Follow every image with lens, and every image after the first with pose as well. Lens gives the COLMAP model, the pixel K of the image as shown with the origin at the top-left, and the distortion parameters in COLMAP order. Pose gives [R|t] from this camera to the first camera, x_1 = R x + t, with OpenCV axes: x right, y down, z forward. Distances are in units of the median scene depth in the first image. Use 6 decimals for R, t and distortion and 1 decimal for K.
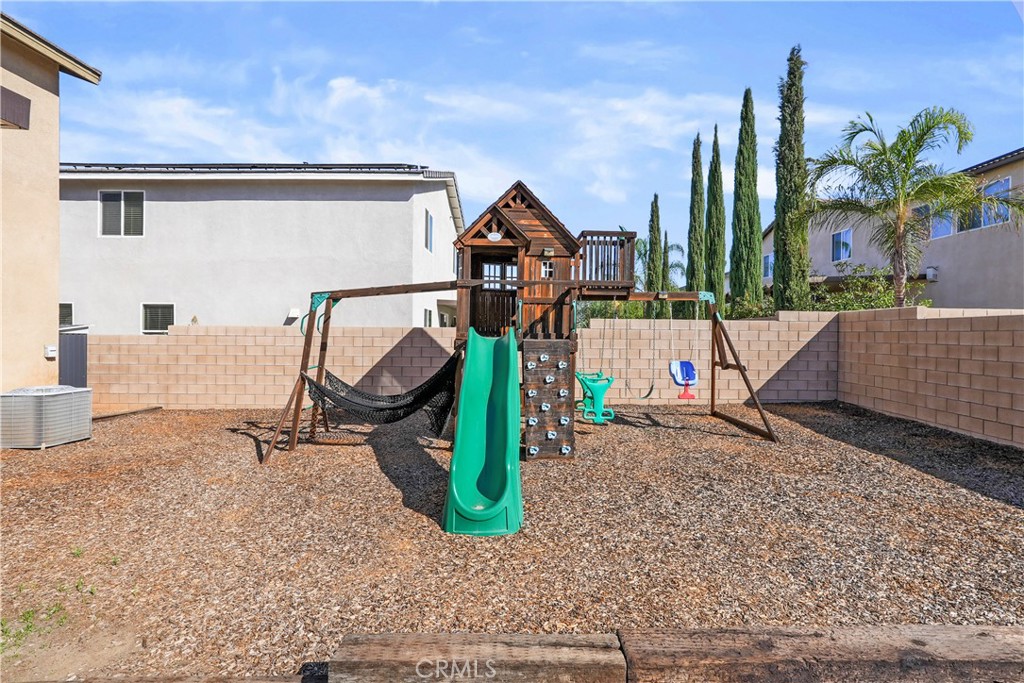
lens RADIAL K [[464.8, 0, 514.3], [0, 464.8, 335.4], [0, 0, 1]] dist [-0.001024, 0.000245]
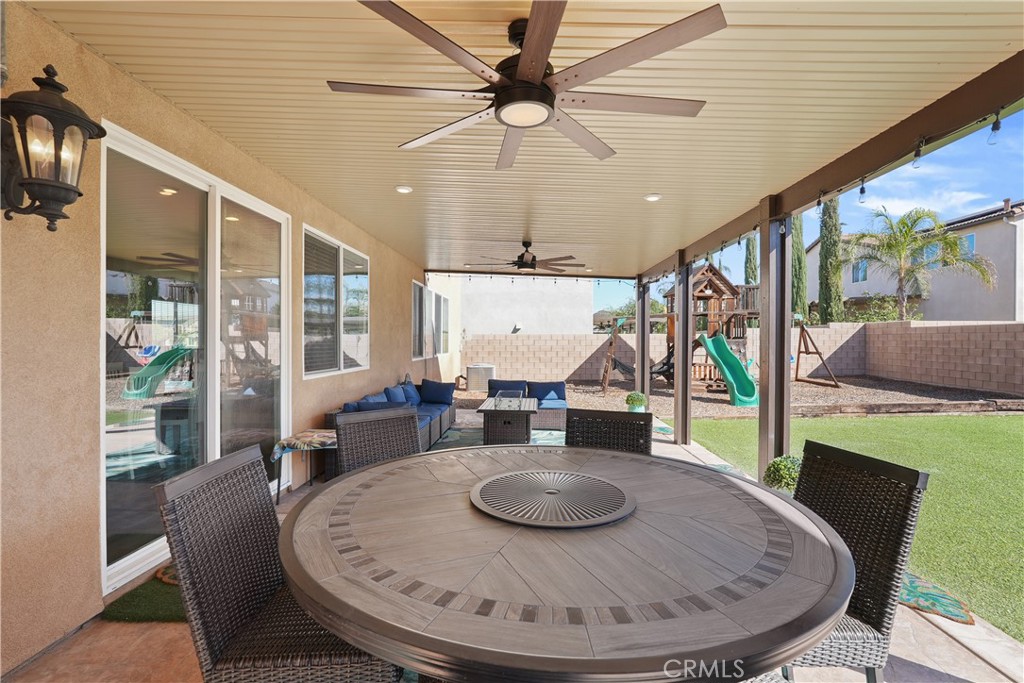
lens RADIAL K [[458.9, 0, 506.8], [0, 458.9, 341.2], [0, 0, 1]] dist [0.001710, 0.000507]
pose [[0.999673, -0.008819, -0.024005, -0.580635], [0.008814, 0.999961, -0.000307, 0.006103], [0.024006, 0.000096, 0.999712, -0.721827]]
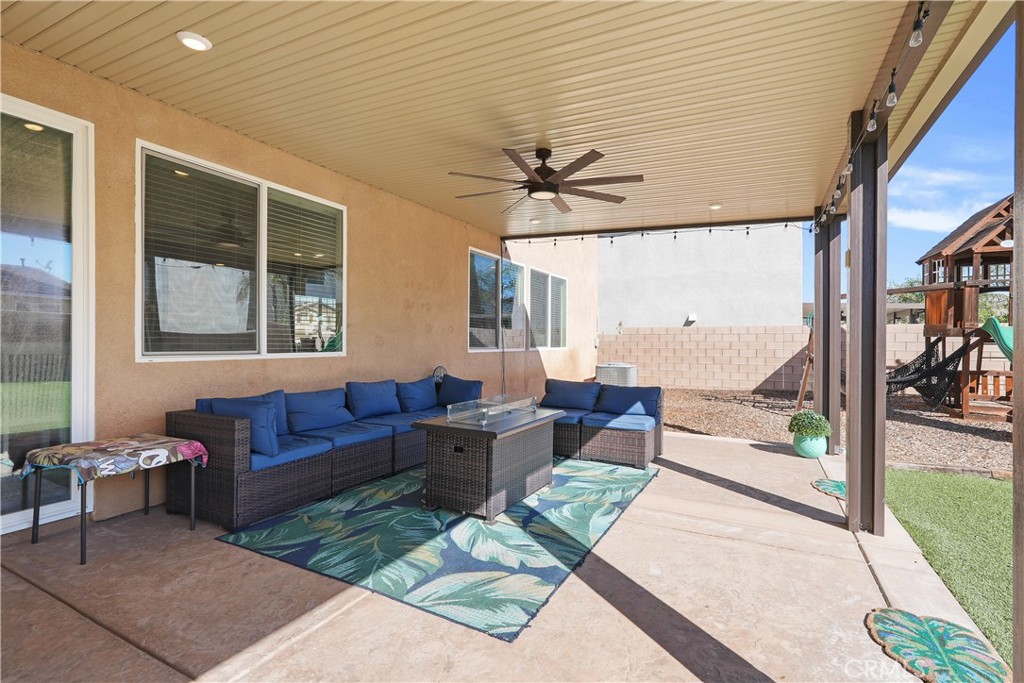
lens RADIAL K [[470.4, 0, 507.6], [0, 470.4, 339.4], [0, 0, 1]] dist [-0.028719, 0.015267]
pose [[0.886823, -0.007807, -0.462042, -0.403925], [0.001836, 0.999909, -0.013373, 0.033589], [0.462105, 0.011011, 0.886757, -0.429387]]
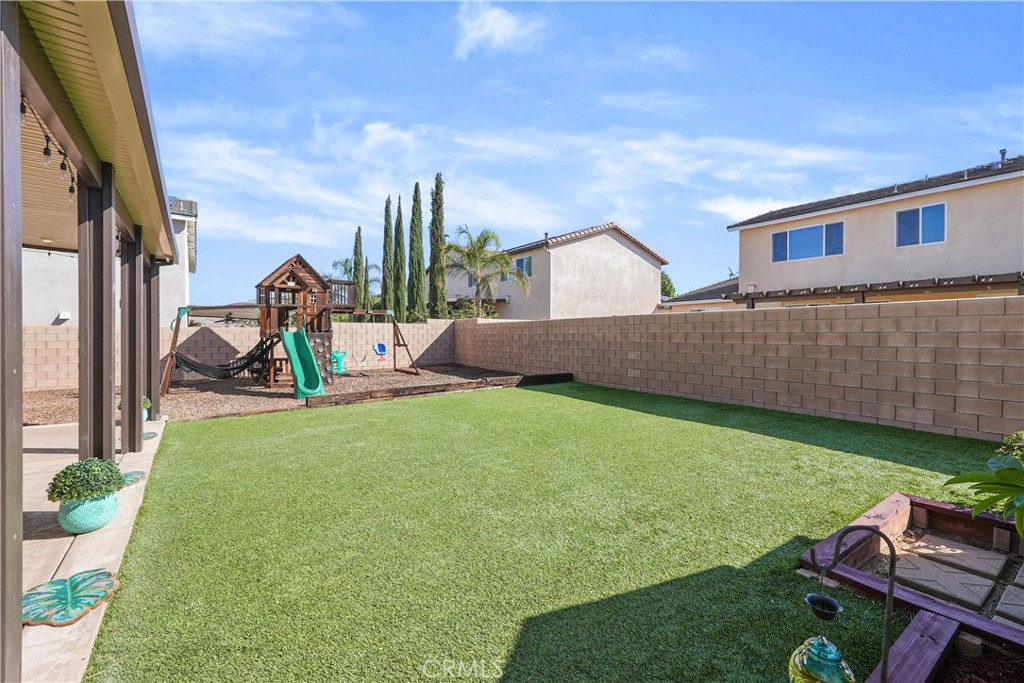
lens RADIAL K [[458.6, 0, 515.7], [0, 458.6, 335.5], [0, 0, 1]] dist [-0.002462, -0.000020]
pose [[0.804550, -0.010553, 0.593792, -0.285718], [0.010919, 0.999936, 0.002976, 0.016638], [-0.593785, 0.004090, 0.804613, -0.789836]]
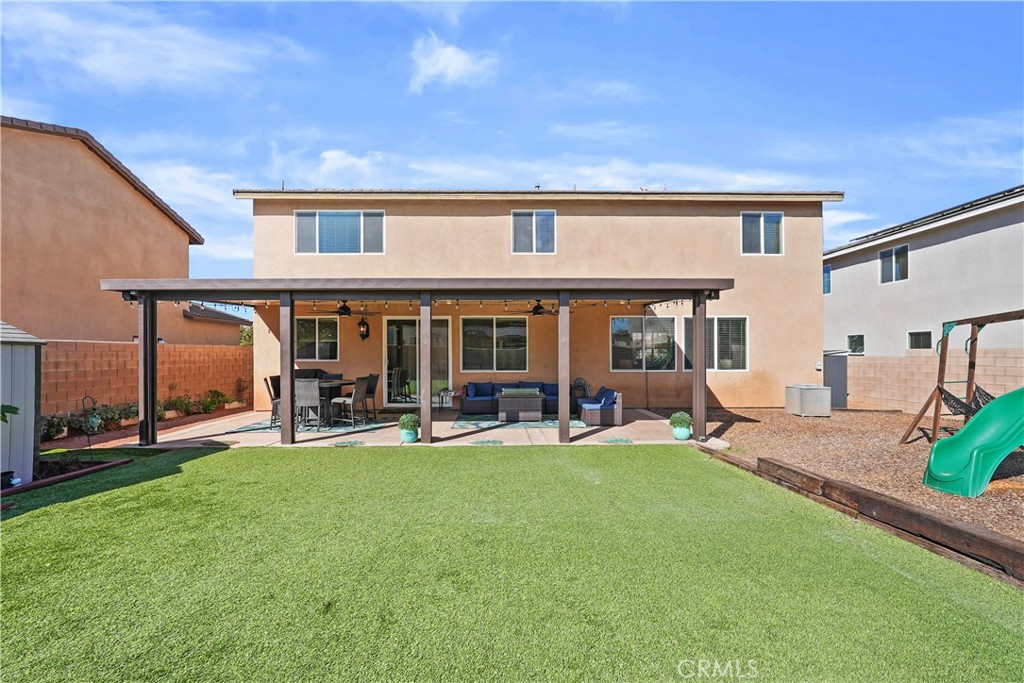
lens RADIAL K [[480.2, 0, 510.9], [0, 480.2, 353.0], [0, 0, 1]] dist [-0.000475, 0.000055]
pose [[0.036192, -0.010974, -0.999285, 0.574241], [-0.001271, 0.999938, -0.011027, 0.006014], [0.999344, 0.001669, 0.036176, -0.166160]]
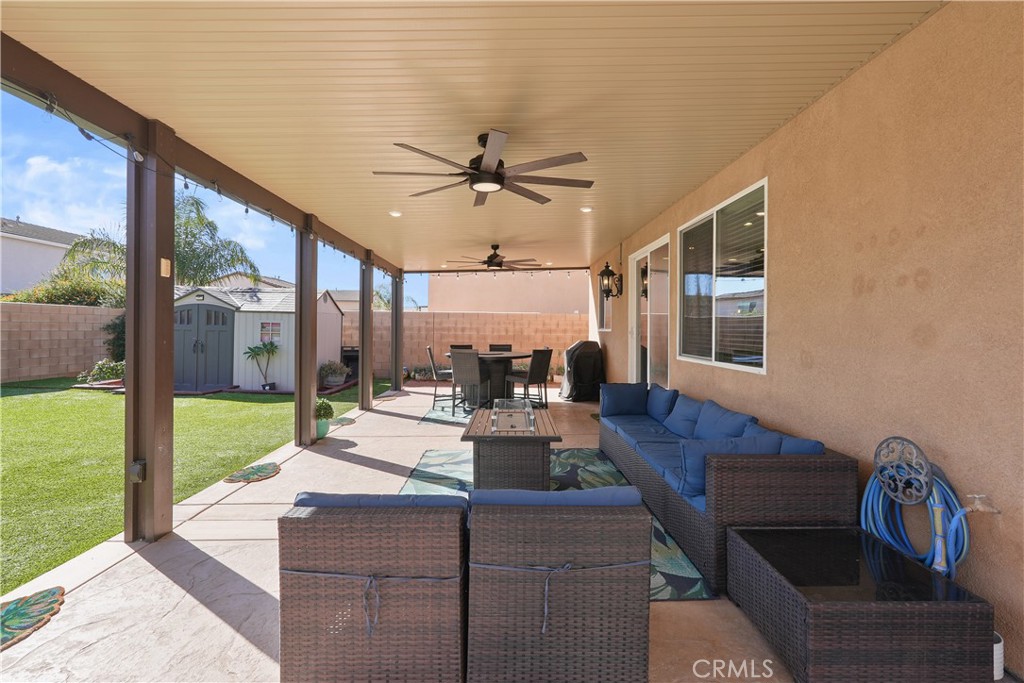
lens RADIAL K [[476.1, 0, 500.2], [0, 476.1, 312.0], [0, 0, 1]] dist [-0.003063, -0.000053]
pose [[-0.999709, -0.019567, -0.014107, -0.572212], [-0.019140, 0.999372, -0.029806, 0.009207], [0.014681, -0.029527, -0.999456, 0.324297]]
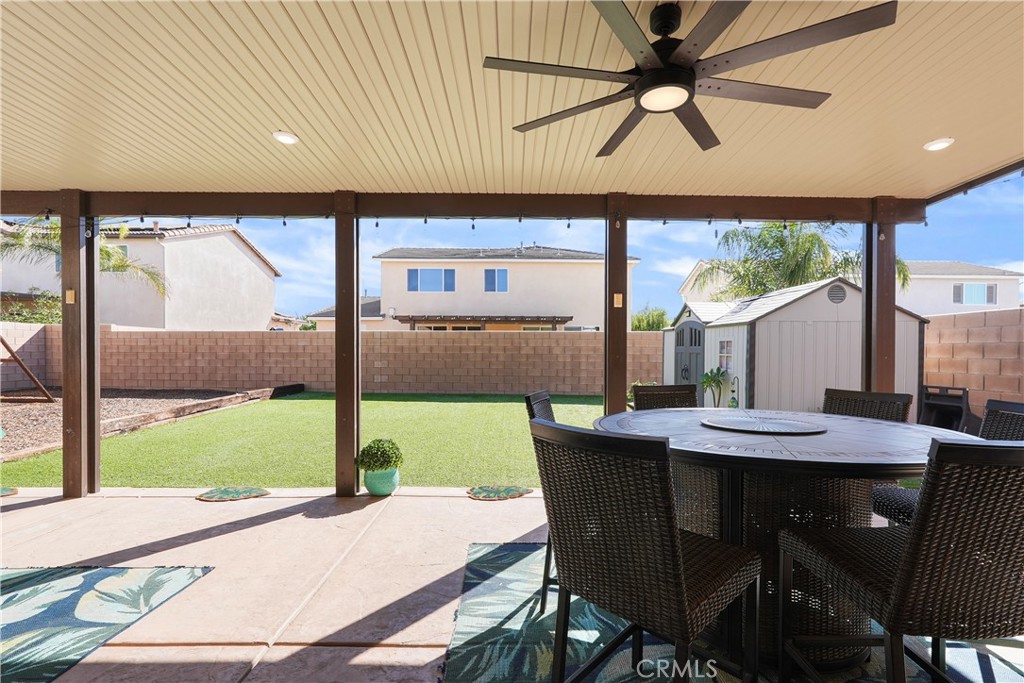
lens RADIAL K [[468.7, 0, 526.6], [0, 468.7, 357.0], [0, 0, 1]] dist [0.003456, 0.000639]
pose [[-0.029317, -0.023090, 0.999303, -0.799437], [0.001058, 0.999732, 0.023131, 0.019039], [-0.999570, 0.001735, -0.029285, -0.441621]]
